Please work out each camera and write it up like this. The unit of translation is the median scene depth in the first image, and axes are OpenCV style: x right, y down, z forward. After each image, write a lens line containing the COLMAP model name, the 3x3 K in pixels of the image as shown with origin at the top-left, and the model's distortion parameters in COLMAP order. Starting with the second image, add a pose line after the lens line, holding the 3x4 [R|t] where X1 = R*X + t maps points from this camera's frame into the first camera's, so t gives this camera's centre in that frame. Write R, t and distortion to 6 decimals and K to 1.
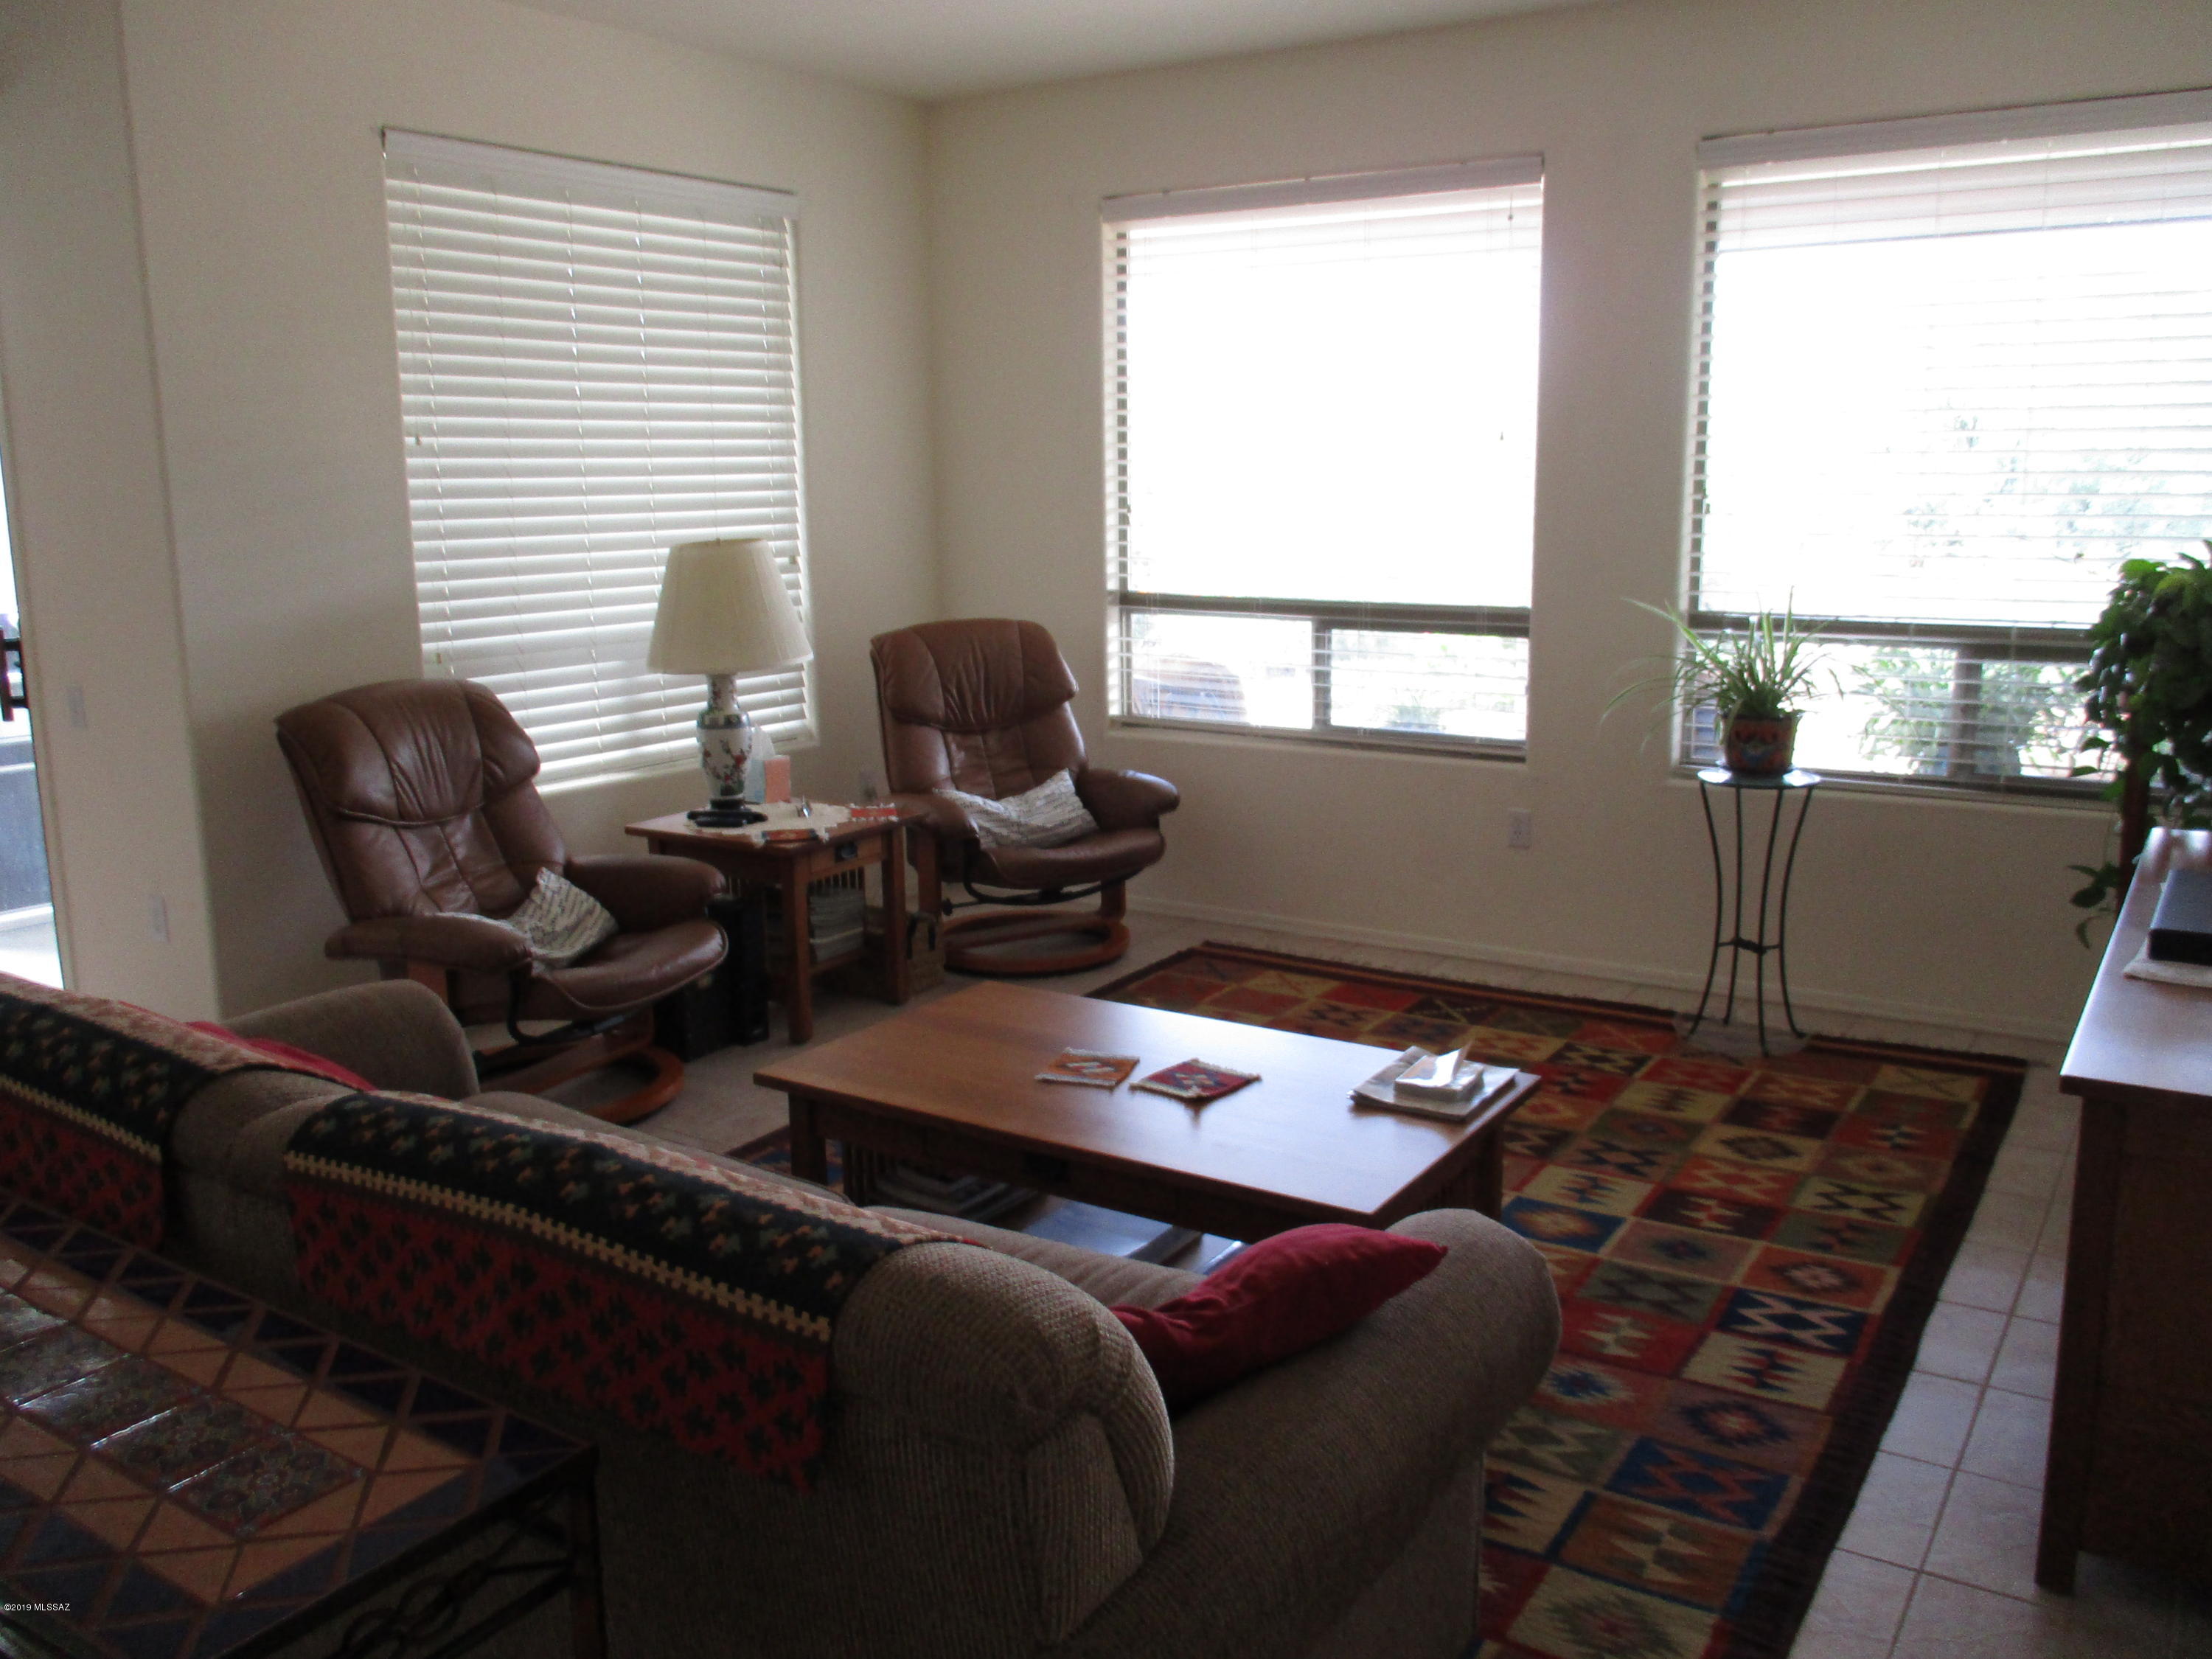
lens RADIAL K [[1821.3, 0, 1094.5], [0, 1821.3, 833.3], [0, 0, 1]] dist [-0.037678, 0.010396]
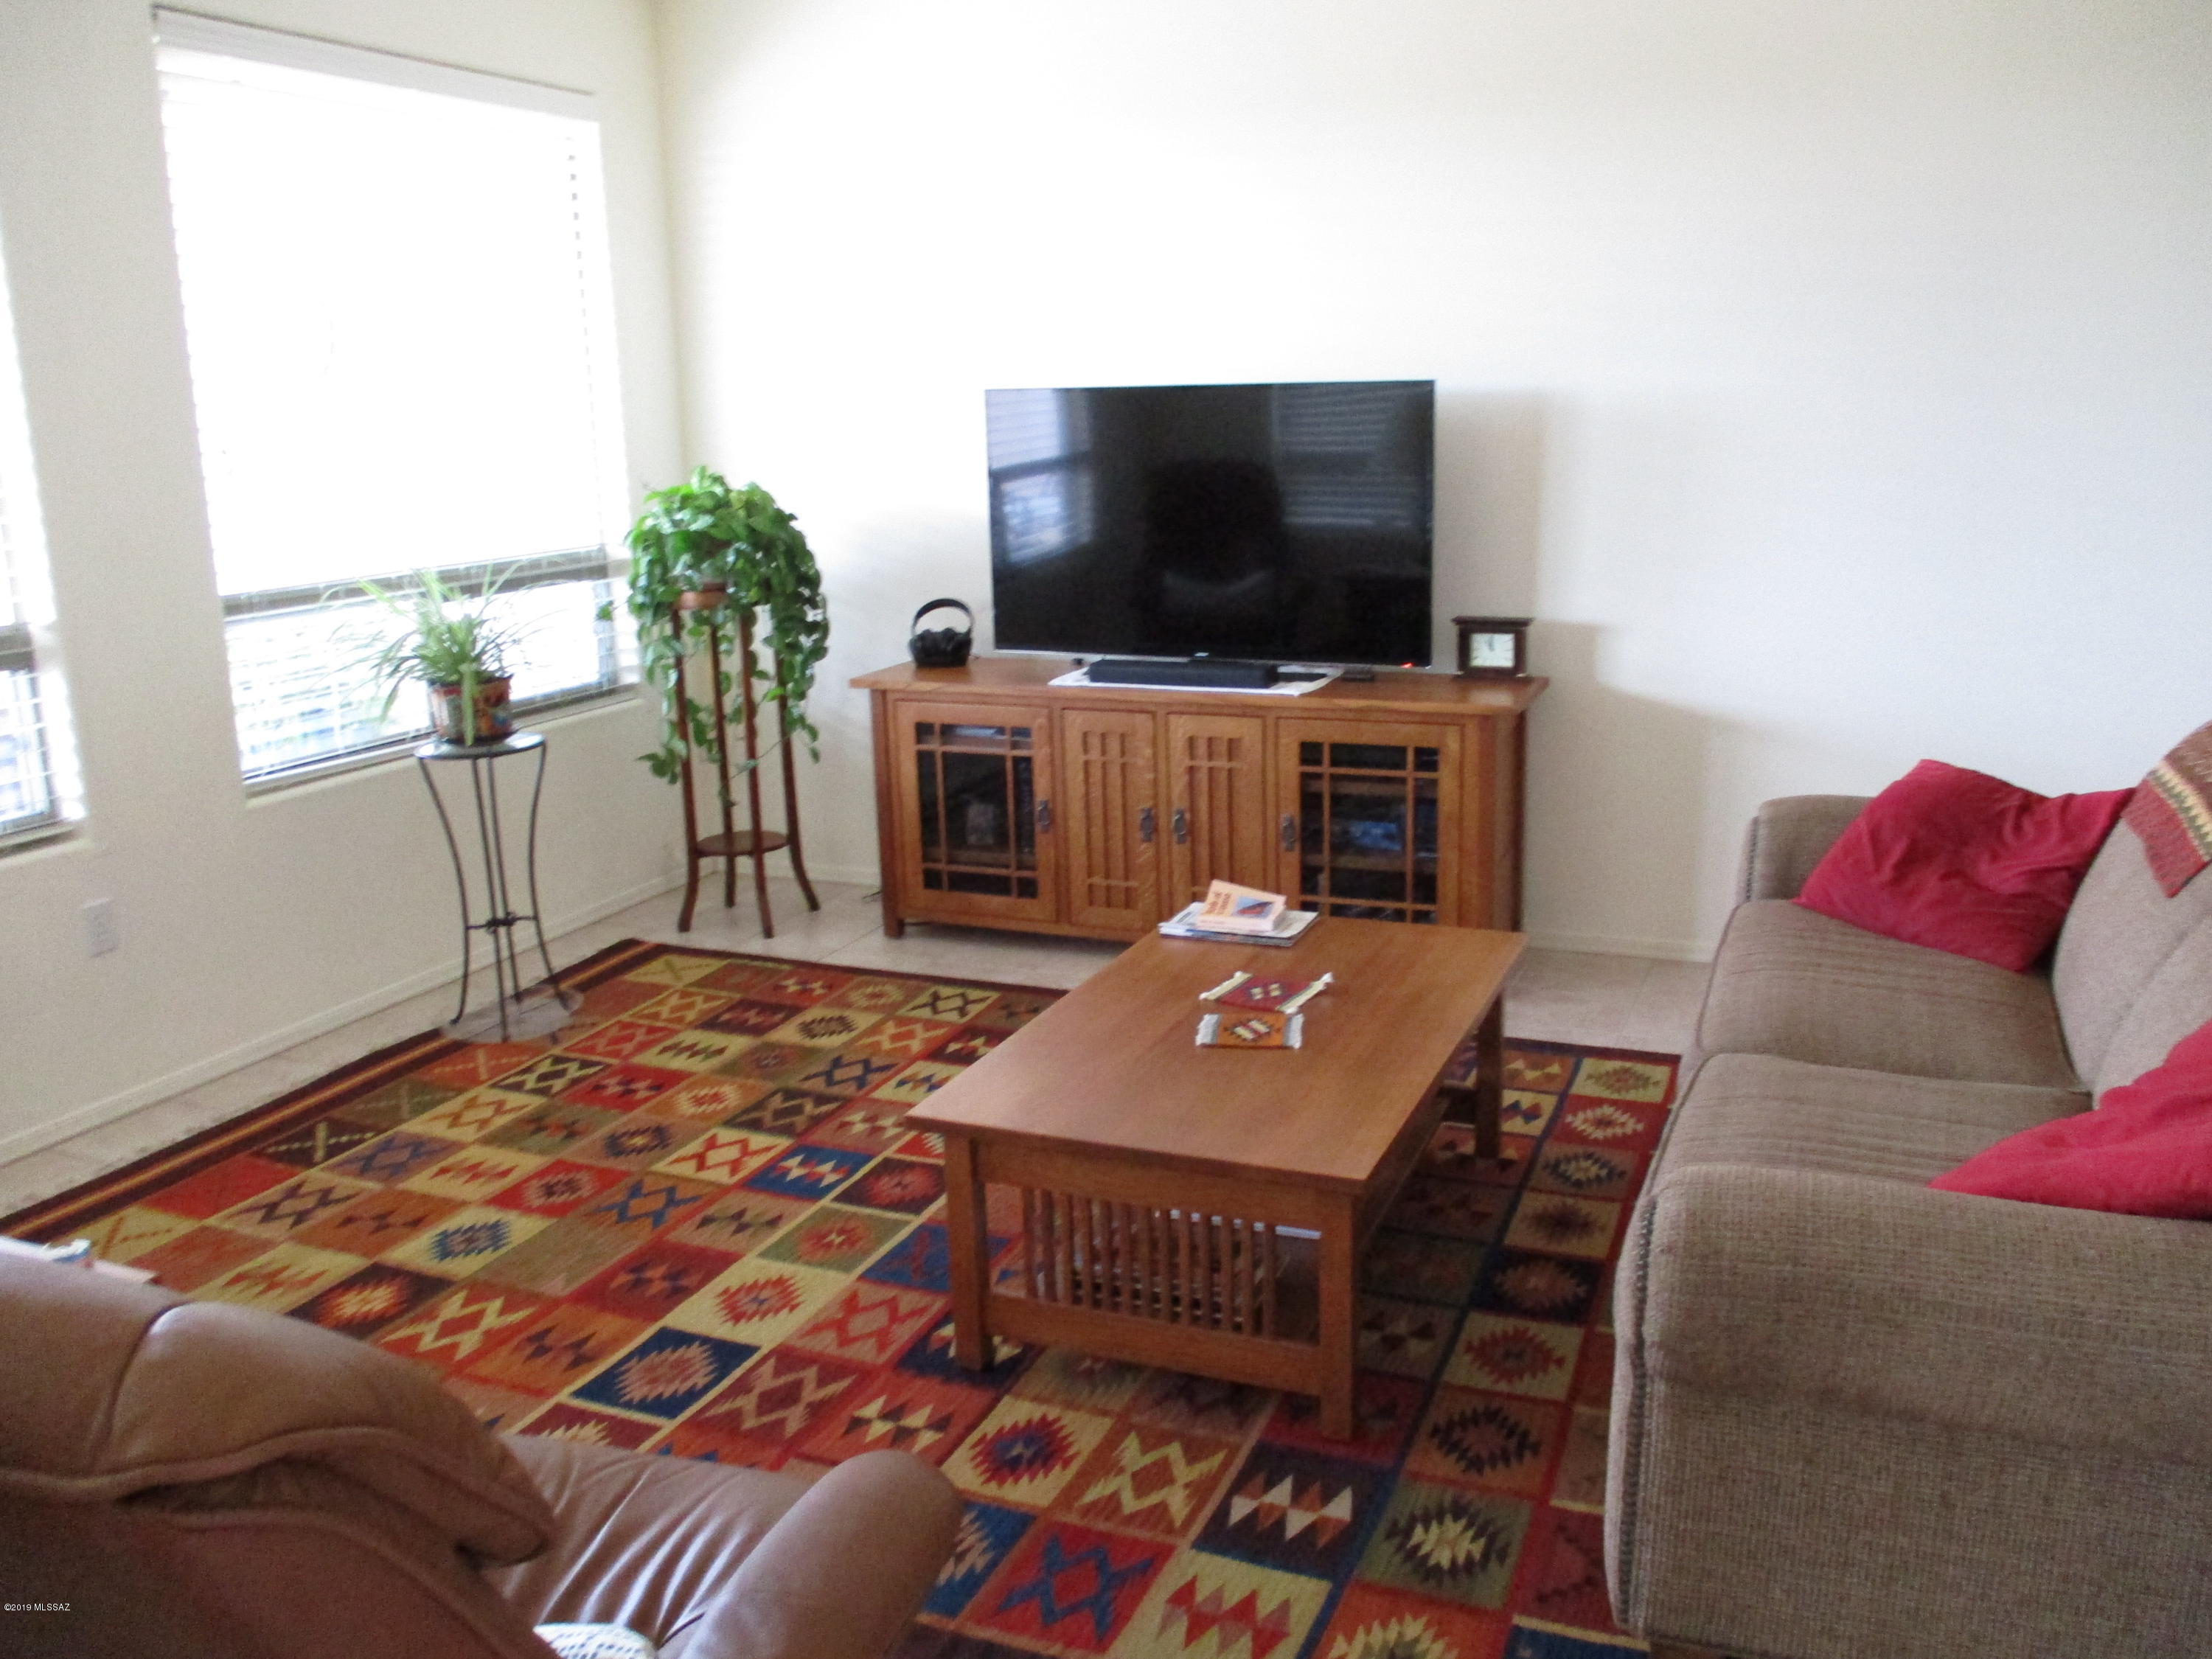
lens RADIAL K [[1821.3, 0, 1094.5], [0, 1821.3, 833.3], [0, 0, 1]] dist [-0.037678, 0.010396]
pose [[-0.175404, -0.203736, 0.963185, -0.612183], [0.223852, 0.944473, 0.240543, -0.143405], [-0.958710, 0.257803, -0.120057, 0.860940]]
